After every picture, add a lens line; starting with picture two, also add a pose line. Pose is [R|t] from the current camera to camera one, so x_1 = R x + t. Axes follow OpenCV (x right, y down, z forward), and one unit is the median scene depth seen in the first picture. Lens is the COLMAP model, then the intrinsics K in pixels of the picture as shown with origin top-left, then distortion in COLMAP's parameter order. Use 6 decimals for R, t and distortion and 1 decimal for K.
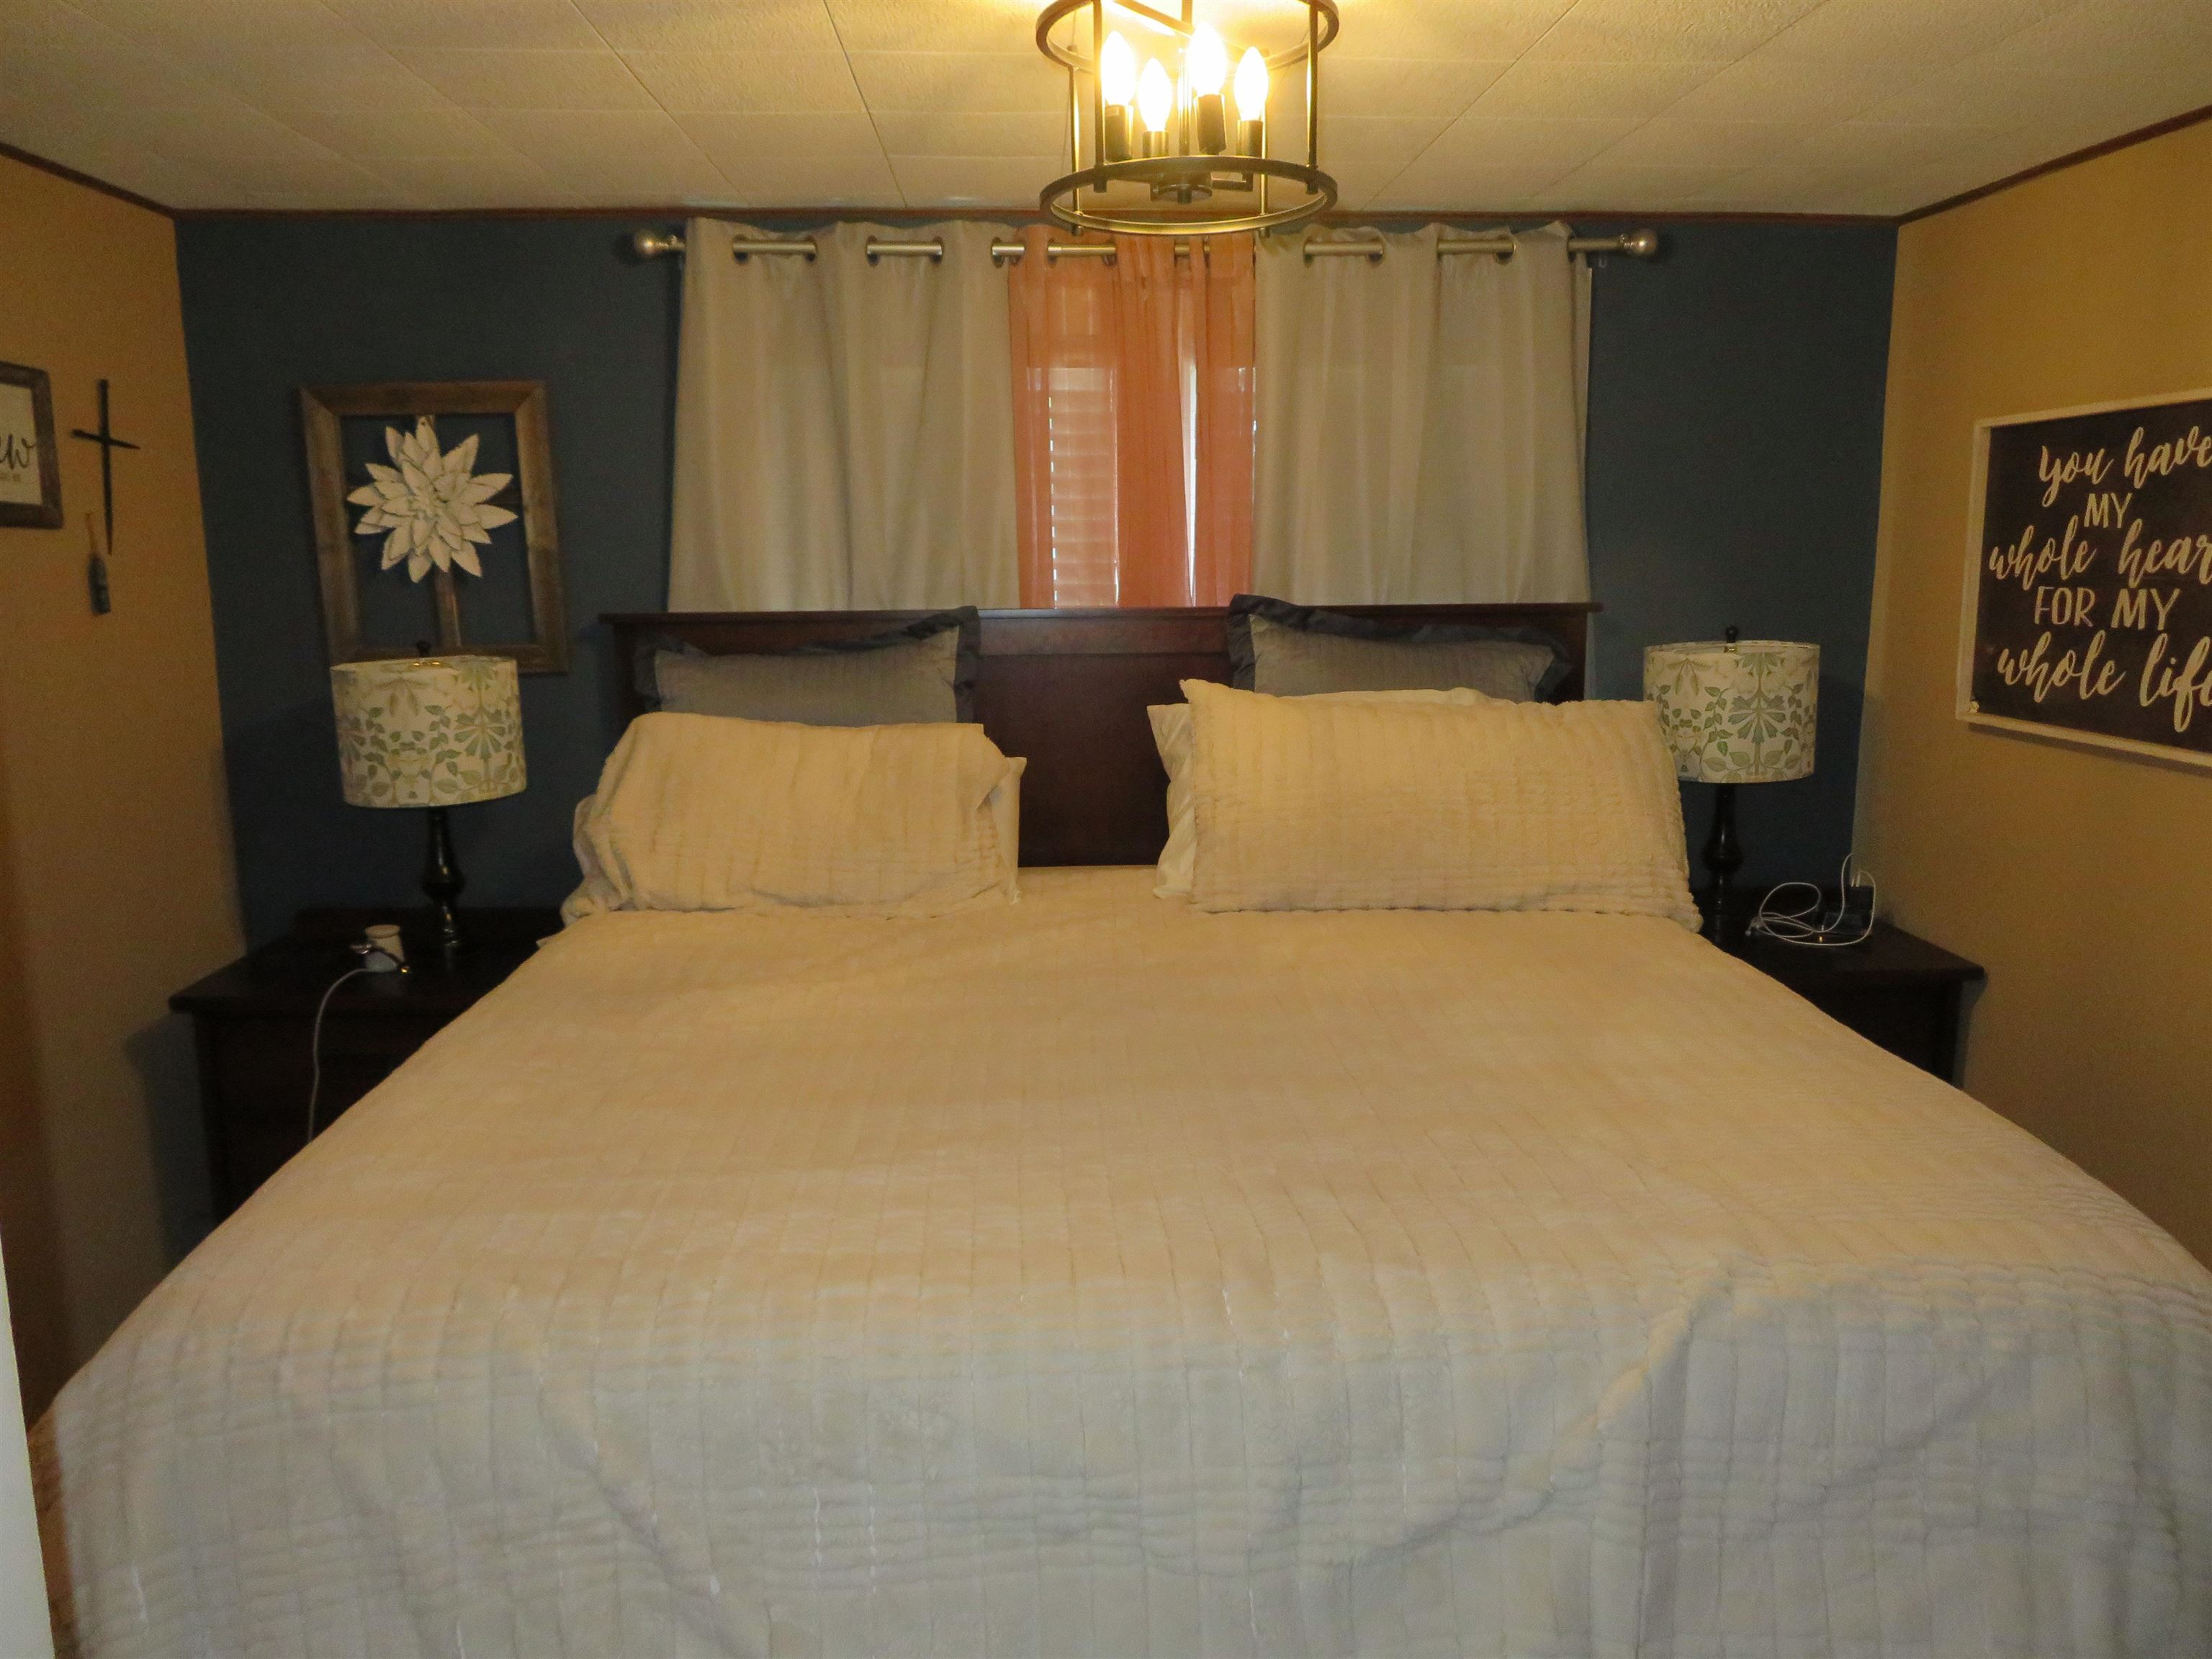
lens RADIAL K [[1601.2, 0, 1108.0], [0, 1601.2, 824.9], [0, 0, 1]] dist [-0.011307, 0.005155]
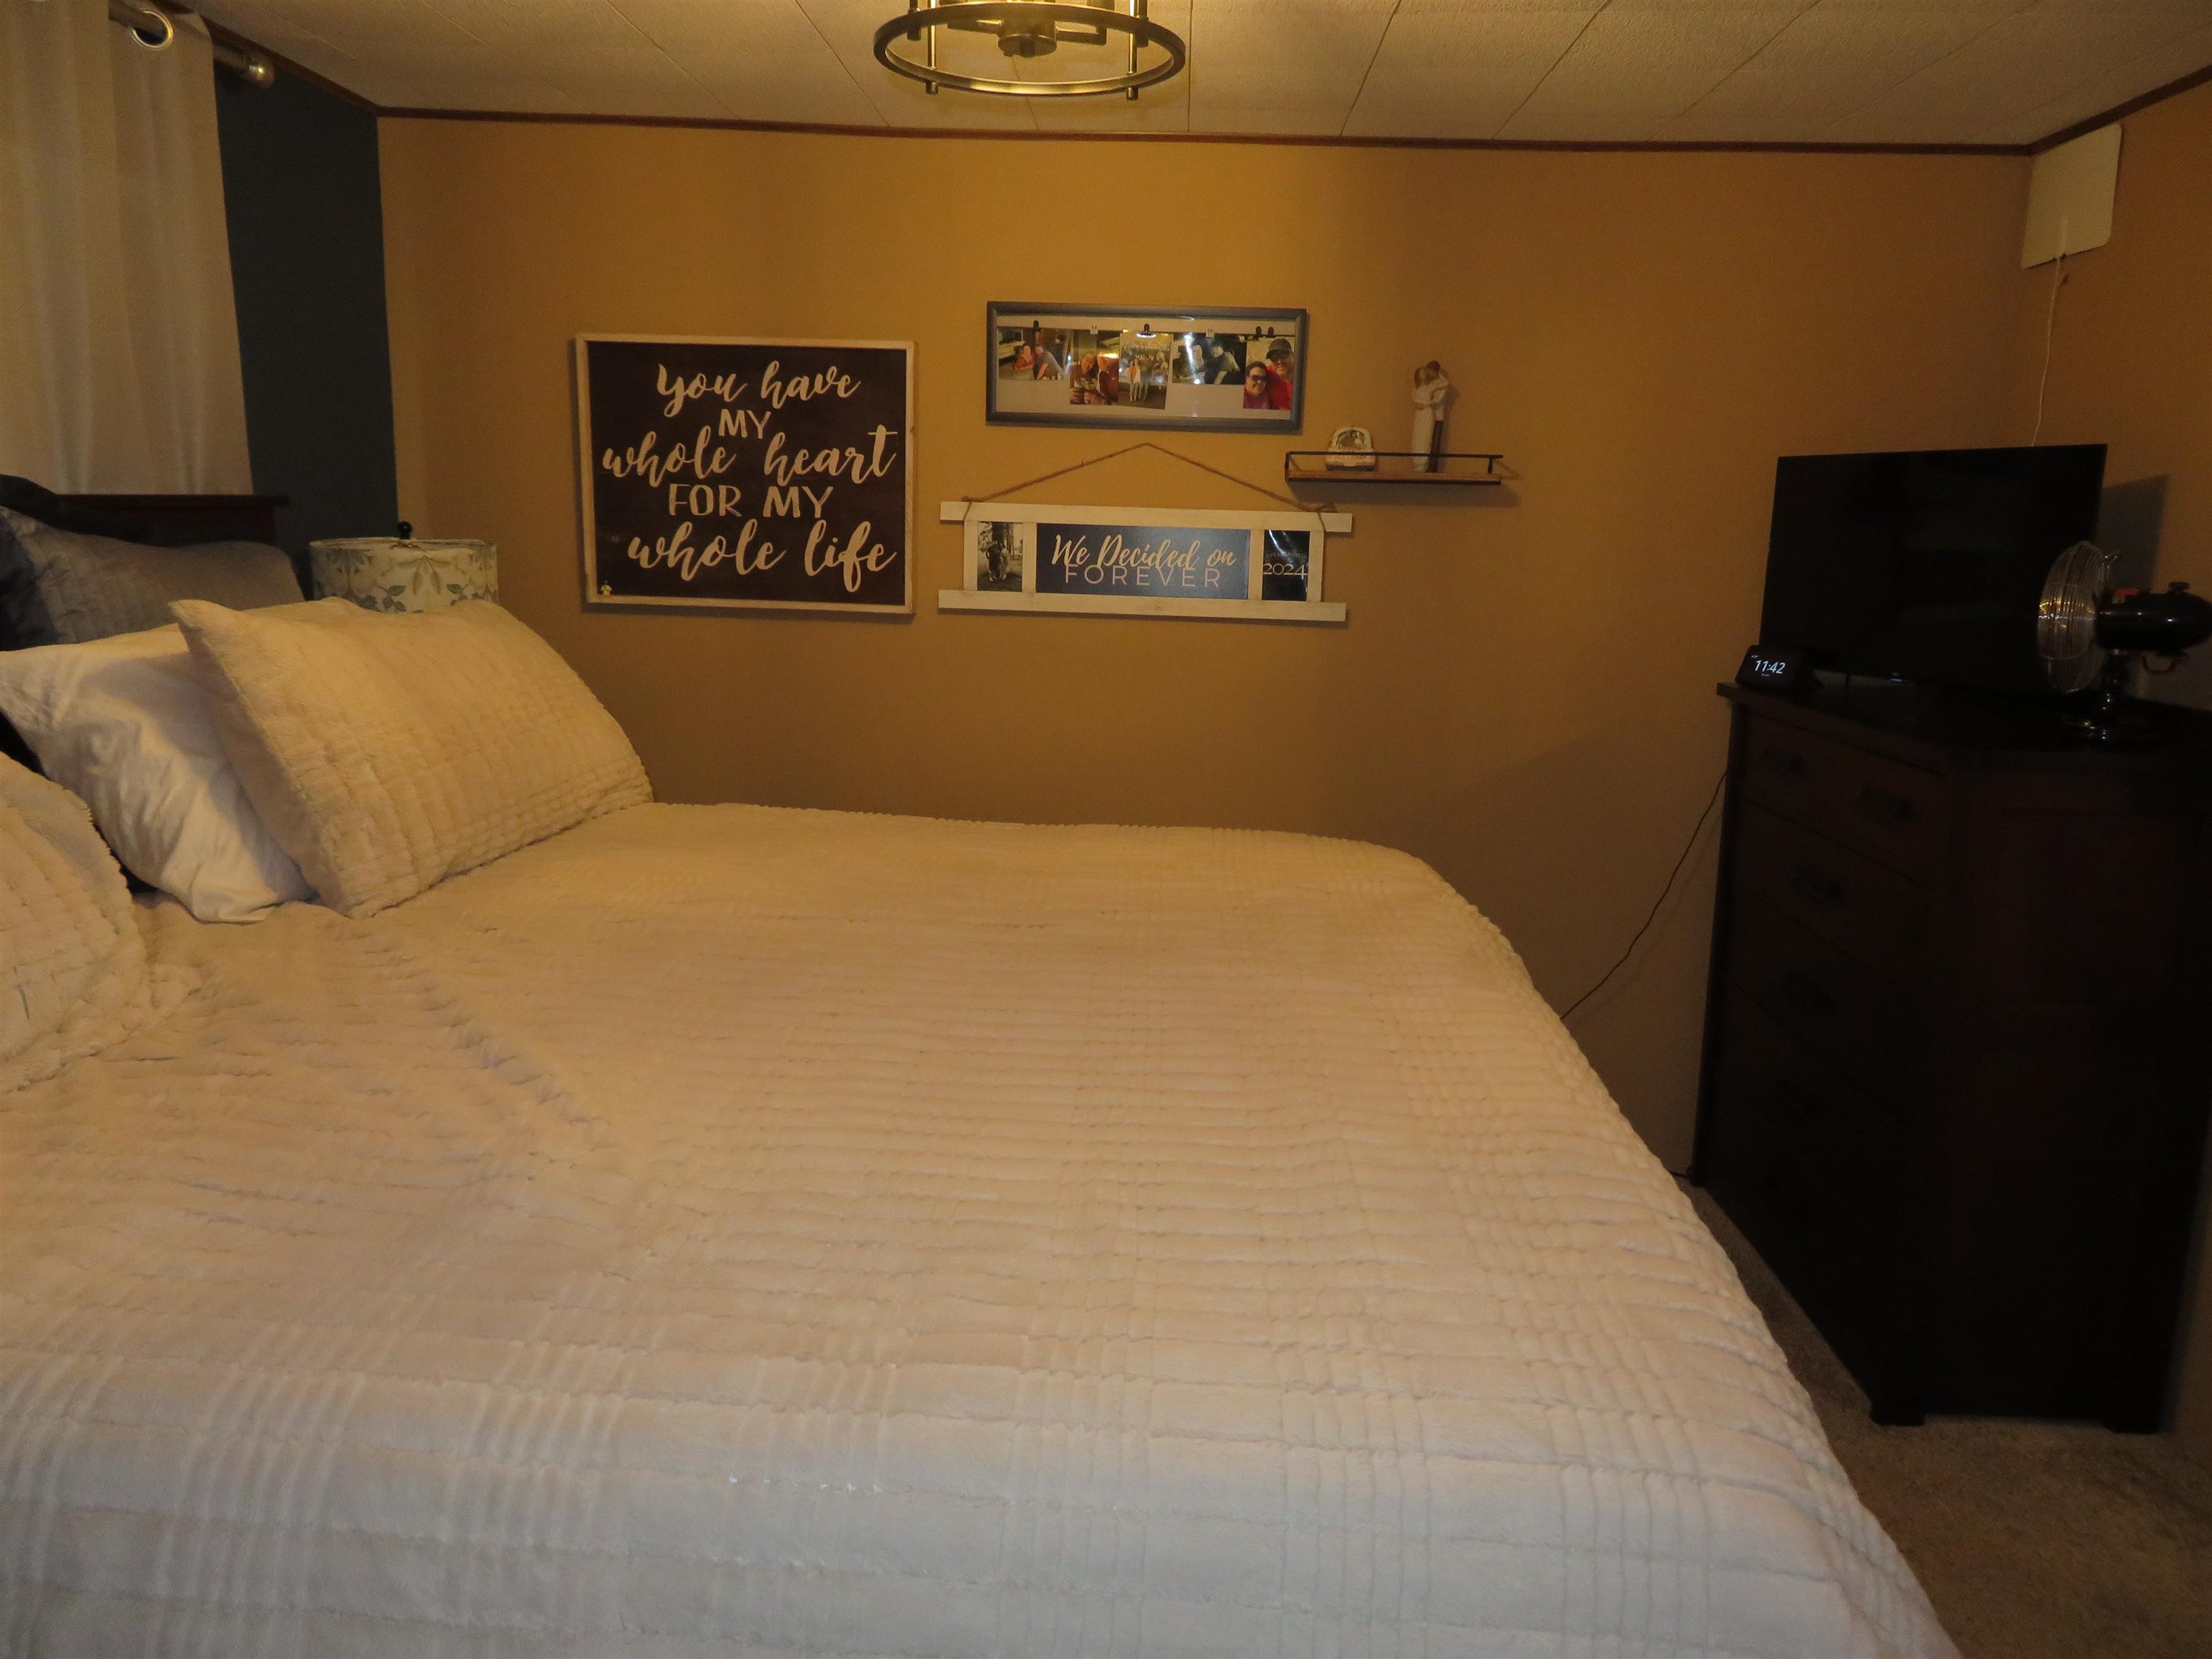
lens RADIAL K [[1601.2, 0, 1111.6], [0, 1601.2, 830.5], [0, 0, 1]] dist [-0.011307, 0.005155]
pose [[0.075170, -0.192355, 0.978442, -0.654332], [0.138766, 0.973689, 0.180759, -0.070663], [-0.987468, 0.122187, 0.099885, 0.617192]]
